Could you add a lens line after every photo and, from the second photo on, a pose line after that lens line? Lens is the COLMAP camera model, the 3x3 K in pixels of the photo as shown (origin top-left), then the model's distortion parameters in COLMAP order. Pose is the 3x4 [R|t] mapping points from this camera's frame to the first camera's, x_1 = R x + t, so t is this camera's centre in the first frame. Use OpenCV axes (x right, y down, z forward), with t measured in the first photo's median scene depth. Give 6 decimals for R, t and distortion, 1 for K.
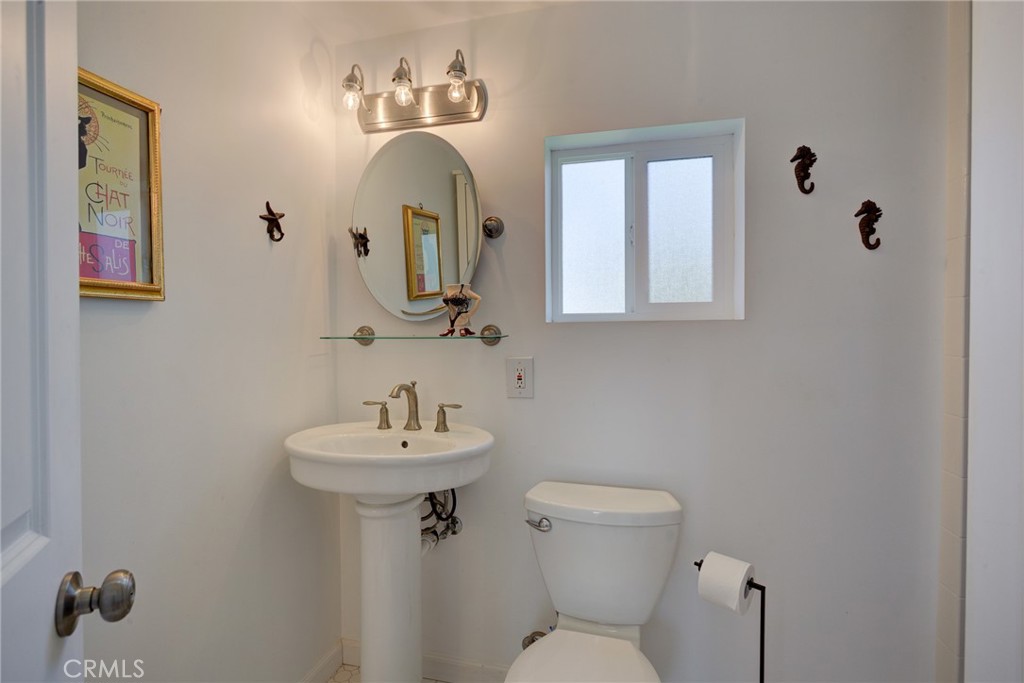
lens RADIAL K [[506.9, 0, 511.2], [0, 506.9, 341.0], [0, 0, 1]] dist [-0.017058, 0.006755]
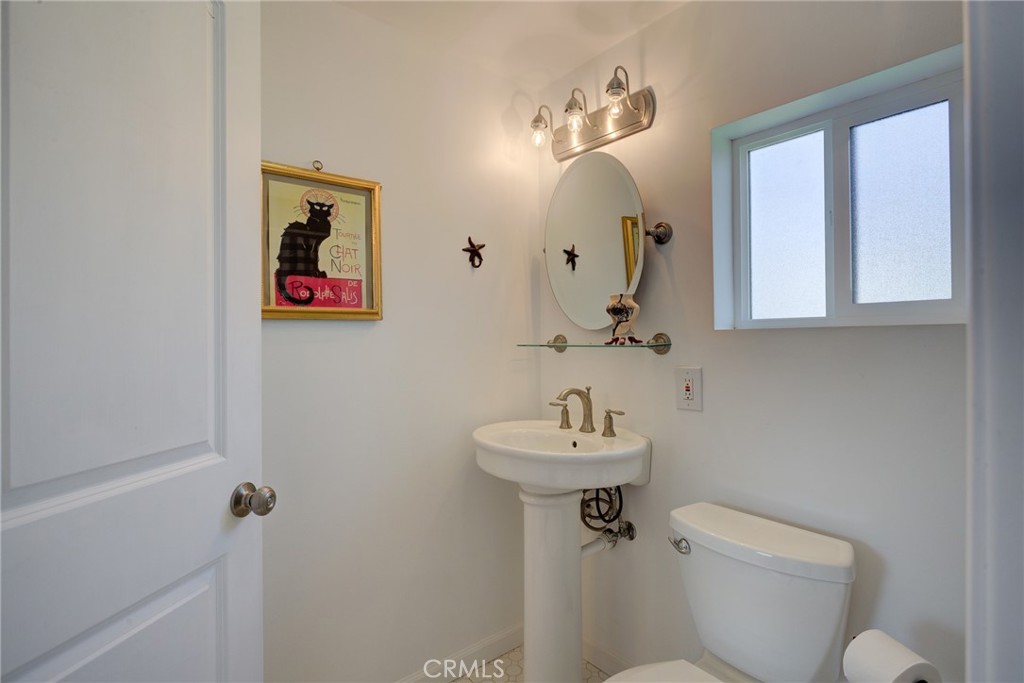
lens RADIAL K [[506.9, 0, 507.8], [0, 506.9, 340.0], [0, 0, 1]] dist [-0.017058, 0.006755]
pose [[0.803929, -0.000466, -0.594725, 0.317997], [-0.005404, 0.999953, -0.008088, -0.009344], [0.594700, 0.009716, 0.803889, 0.042534]]
